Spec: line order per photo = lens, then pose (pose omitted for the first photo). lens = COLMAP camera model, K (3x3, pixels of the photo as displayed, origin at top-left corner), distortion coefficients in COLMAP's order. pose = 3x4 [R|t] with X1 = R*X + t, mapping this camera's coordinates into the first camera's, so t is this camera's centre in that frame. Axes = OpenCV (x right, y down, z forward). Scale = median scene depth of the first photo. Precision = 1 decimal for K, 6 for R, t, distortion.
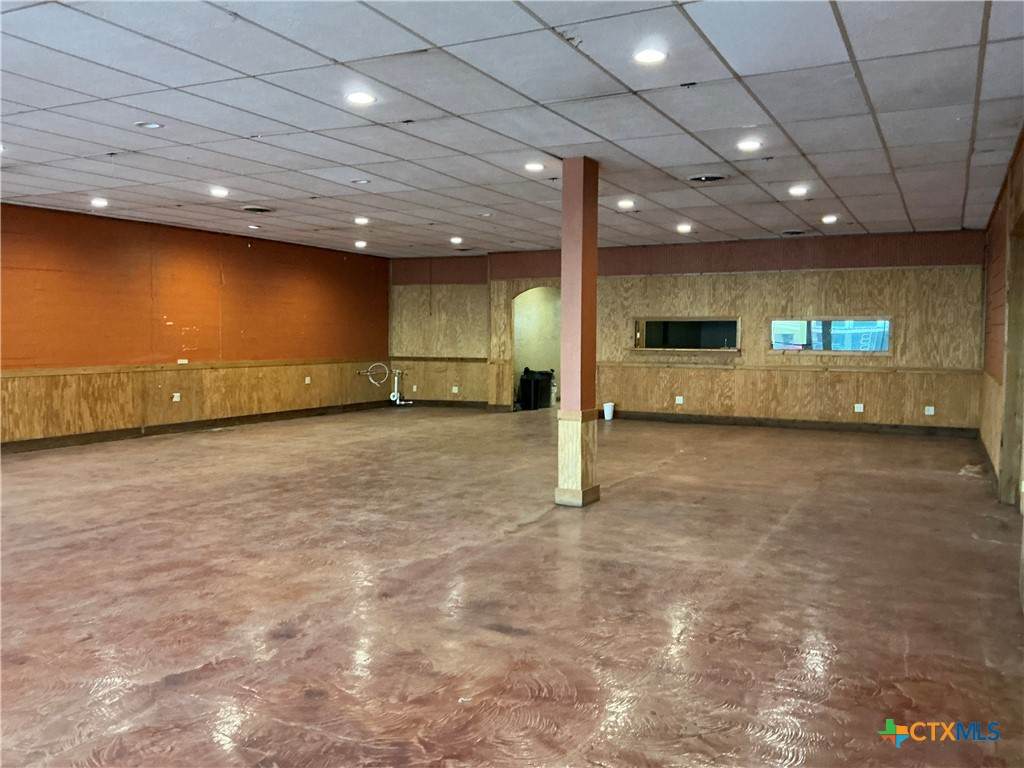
lens RADIAL K [[831.2, 0, 511.8], [0, 831.2, 381.8], [0, 0, 1]] dist [-0.010685, -0.024698]
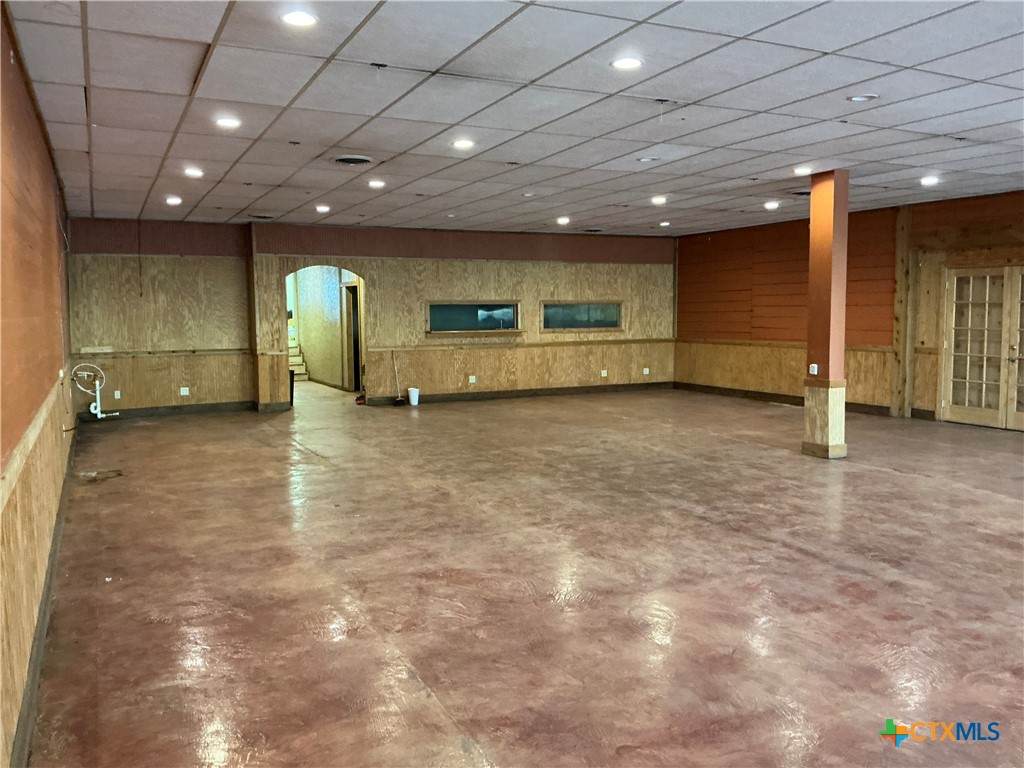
lens RADIAL K [[831.2, 0, 512.5], [0, 831.2, 385.5], [0, 0, 1]] dist [-0.010685, -0.024698]
pose [[0.582144, -0.080029, 0.809138, -0.623736], [0.057279, 0.996708, 0.057371, -0.027776], [-0.811066, 0.012948, 0.584812, 0.342695]]
